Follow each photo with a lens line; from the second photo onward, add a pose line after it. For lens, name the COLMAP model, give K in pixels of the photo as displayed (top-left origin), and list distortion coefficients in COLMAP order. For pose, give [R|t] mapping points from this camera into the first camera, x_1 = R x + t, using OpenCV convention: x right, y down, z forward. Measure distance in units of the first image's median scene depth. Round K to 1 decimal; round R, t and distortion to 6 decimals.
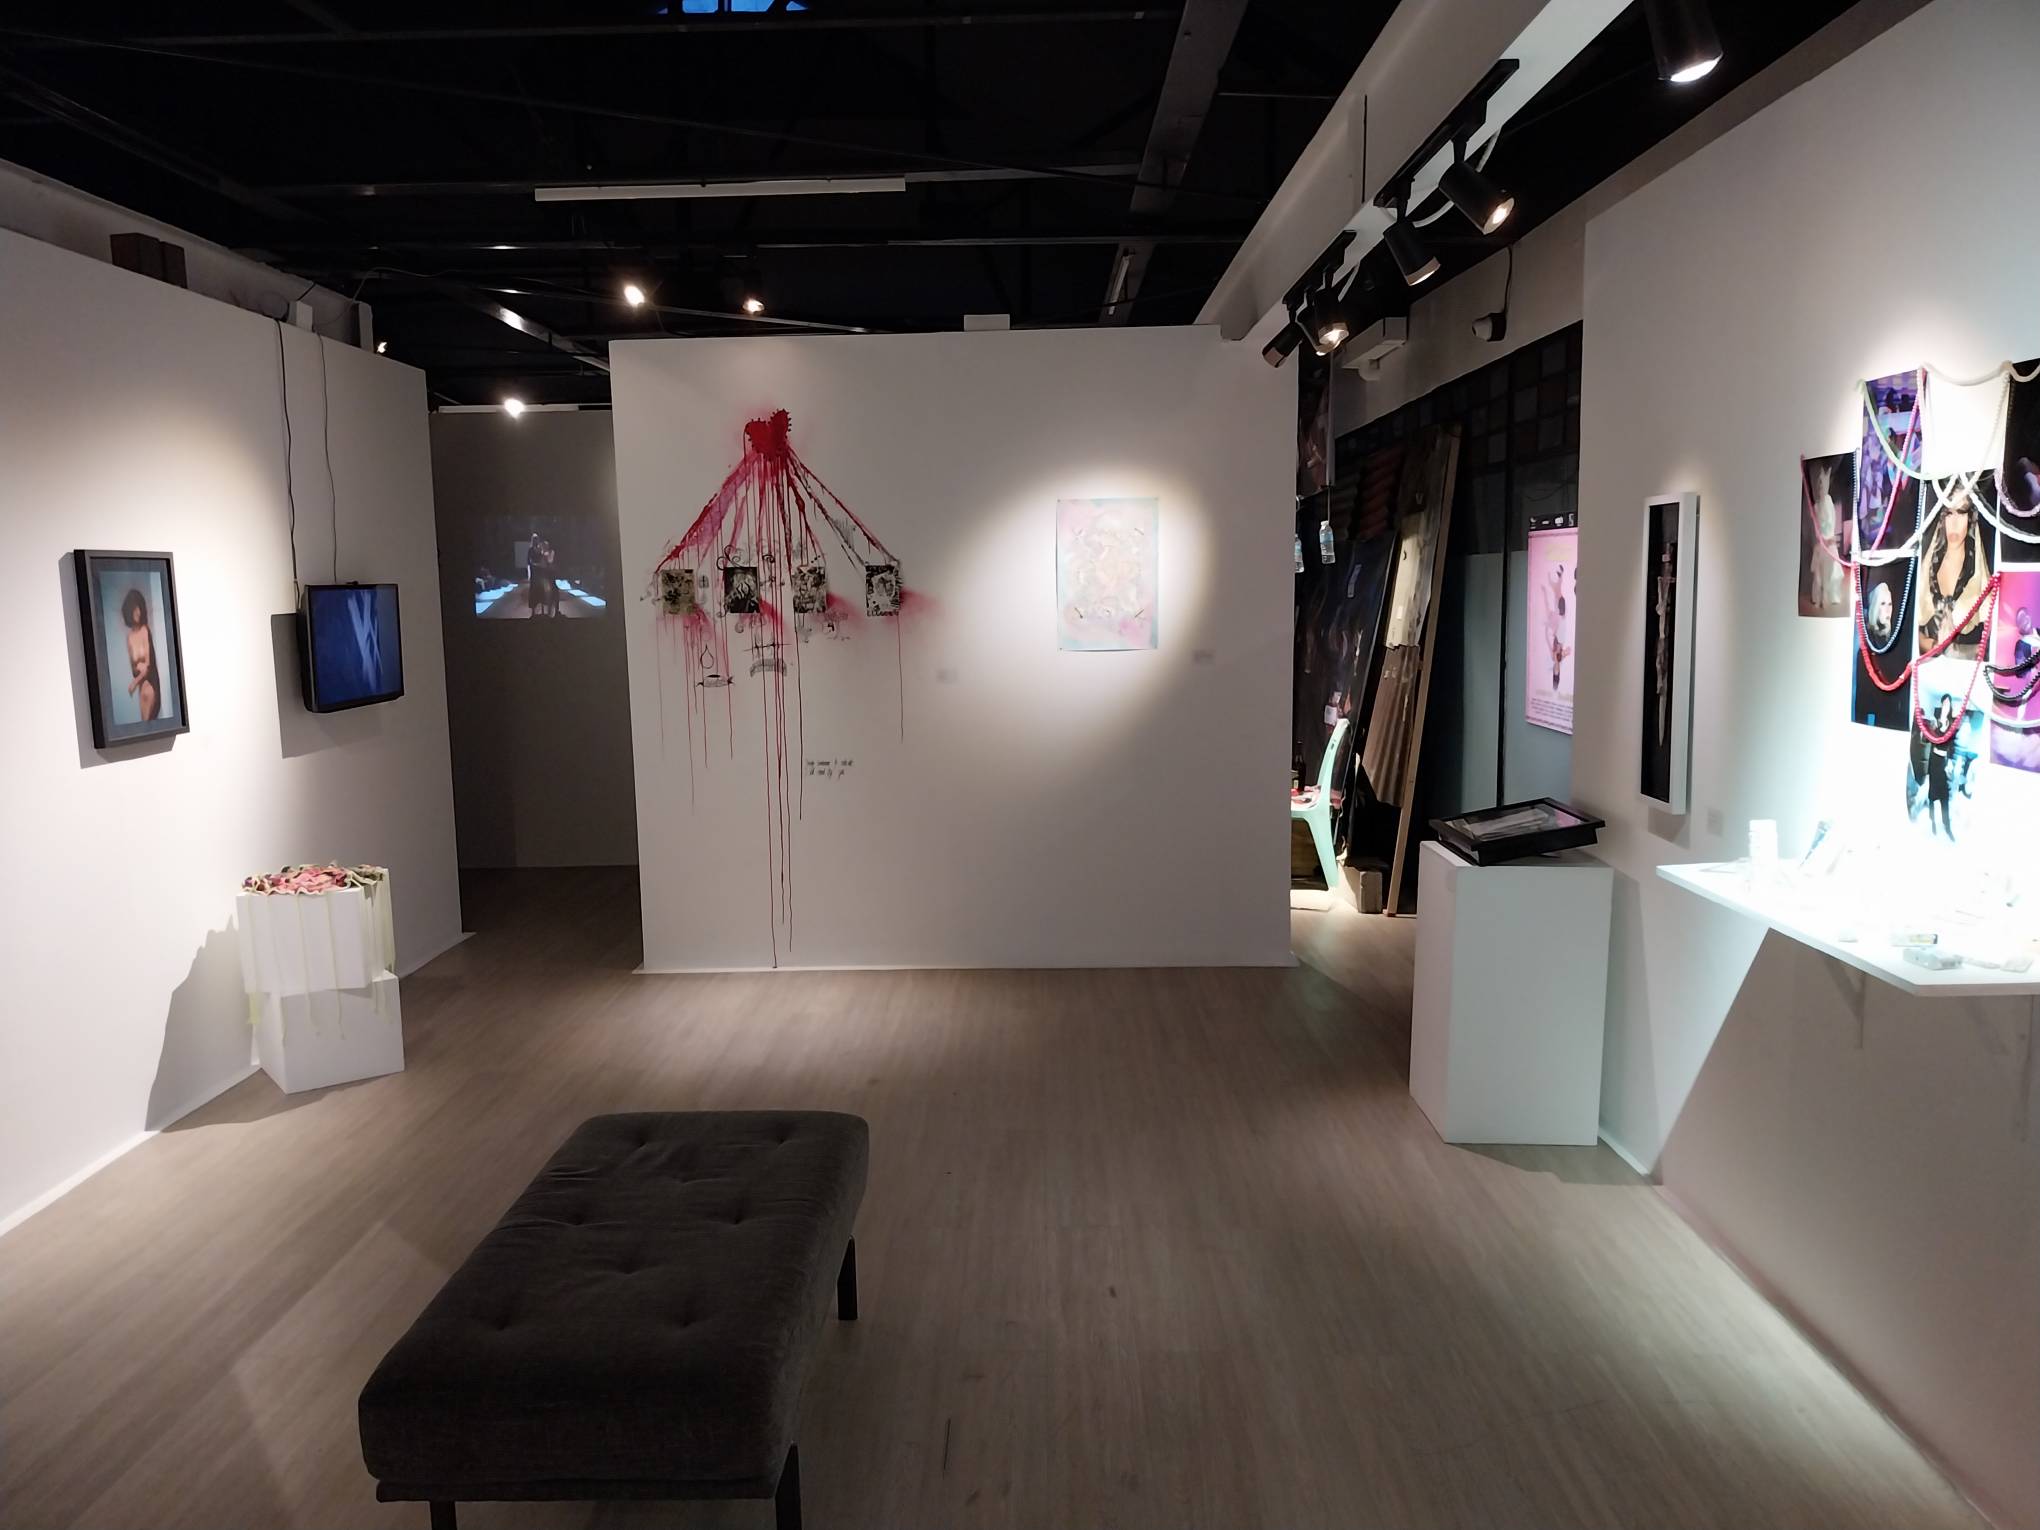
lens RADIAL K [[1299.2, 0, 1020.0], [0, 1299.2, 765.0], [0, 0, 1]] dist [0.111039, -0.145960]
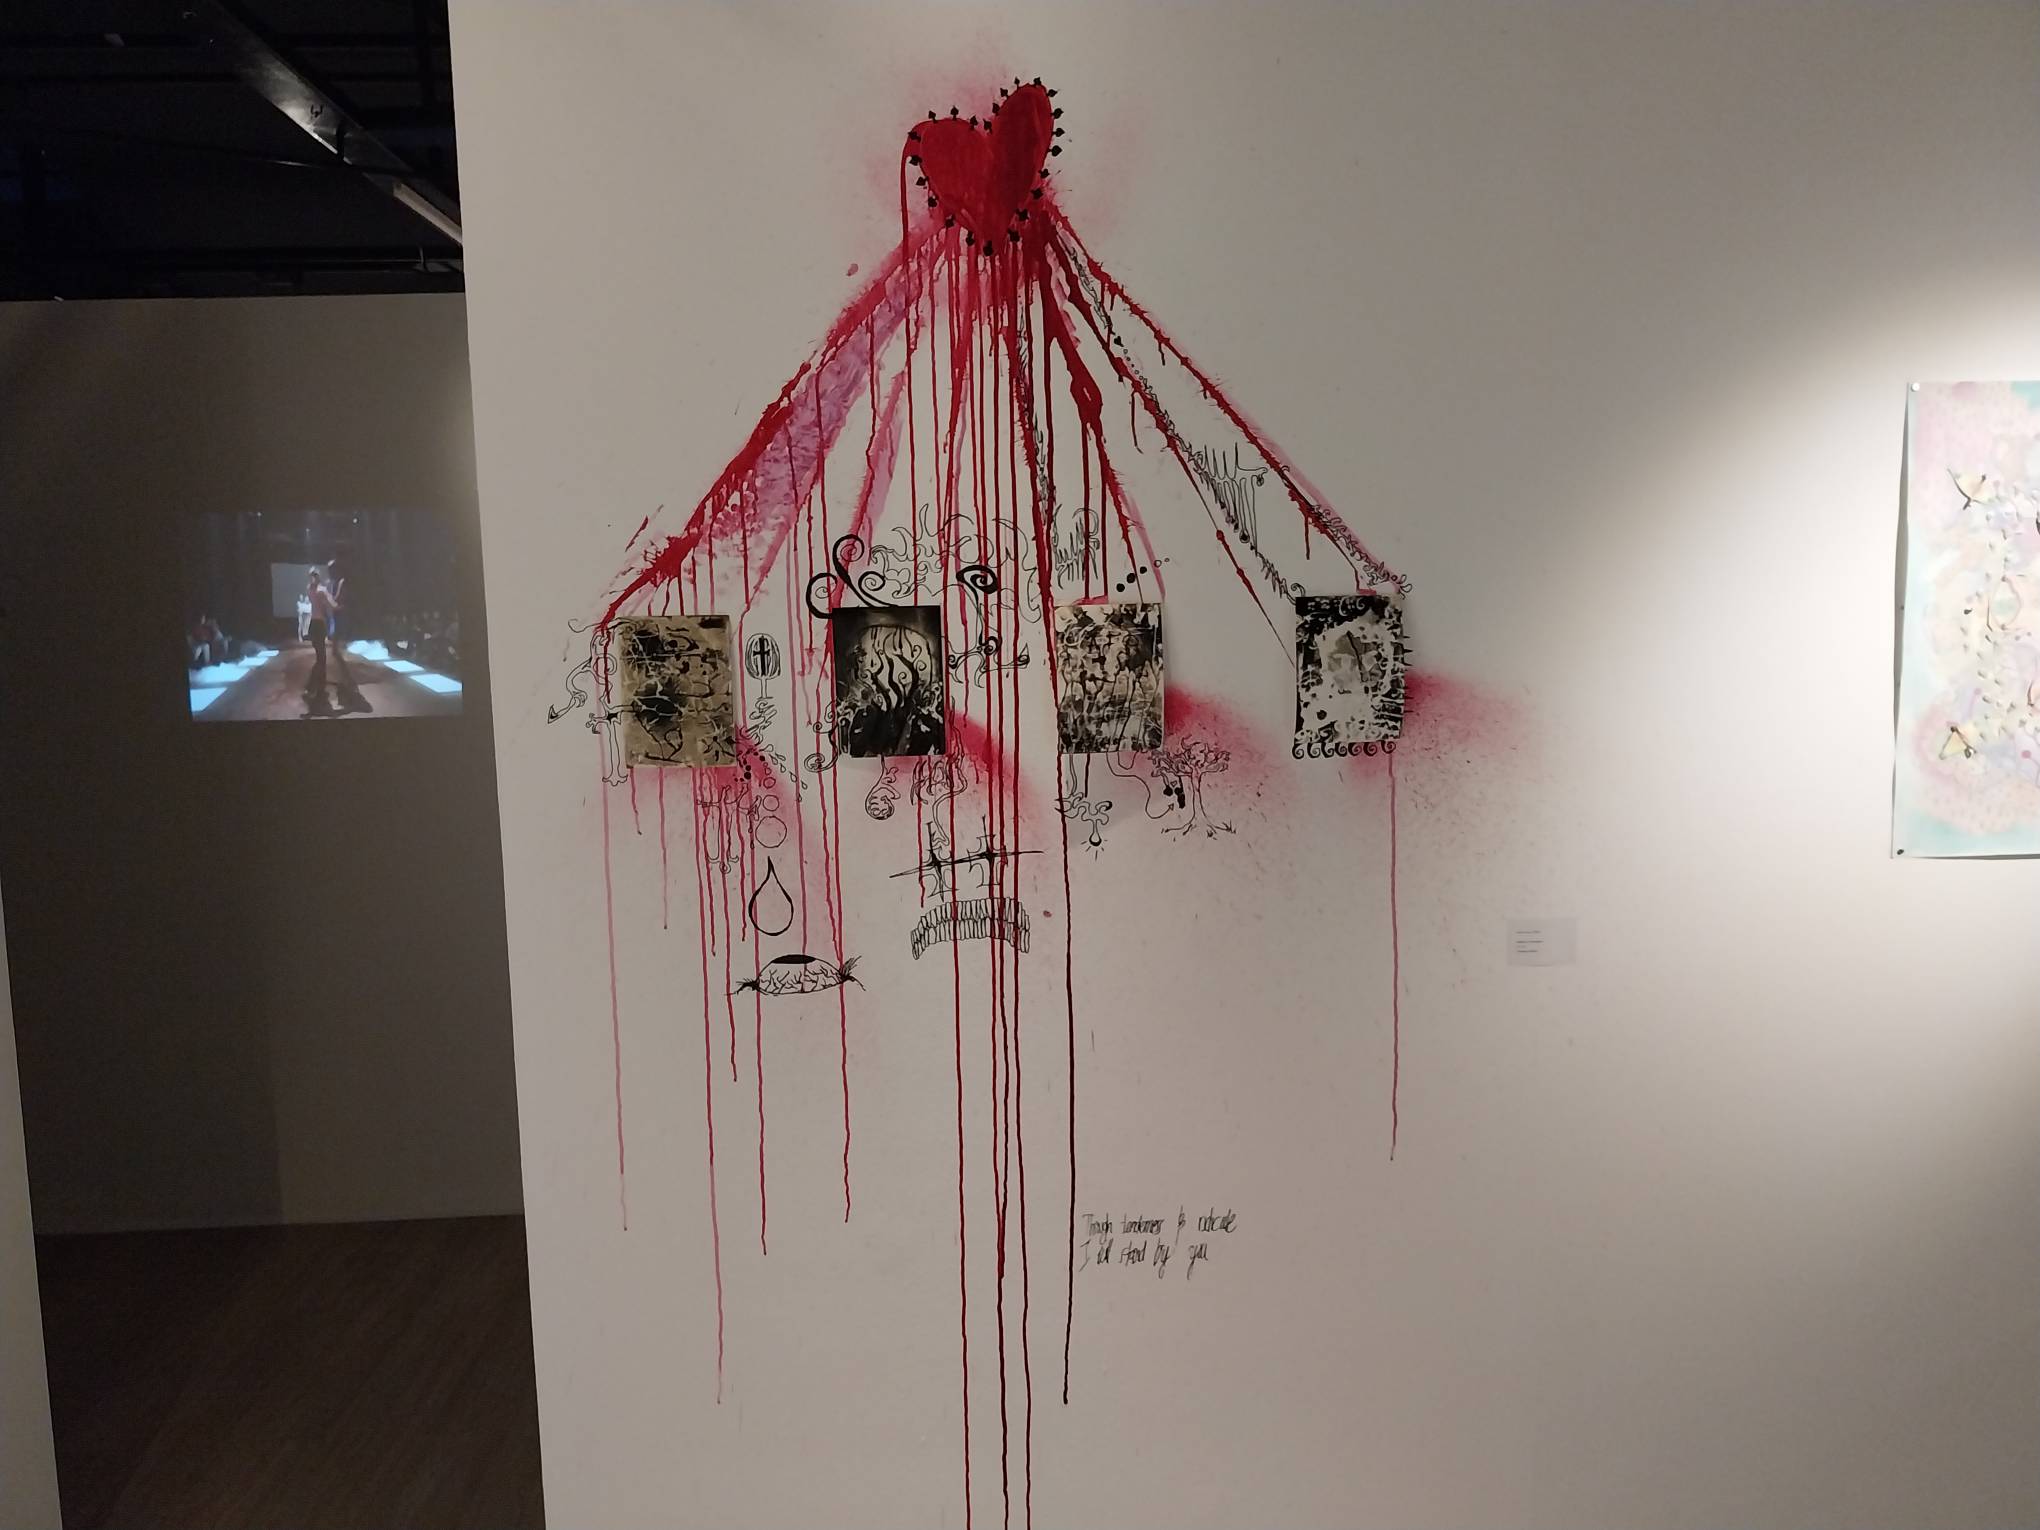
lens RADIAL K [[1299.2, 0, 1020.0], [0, 1299.2, 765.0], [0, 0, 1]] dist [0.111039, -0.145960]
pose [[0.996722, -0.015547, 0.079399, -0.207086], [0.018384, 0.999214, -0.035126, -0.103180], [-0.078790, 0.036470, 0.996224, 0.695991]]
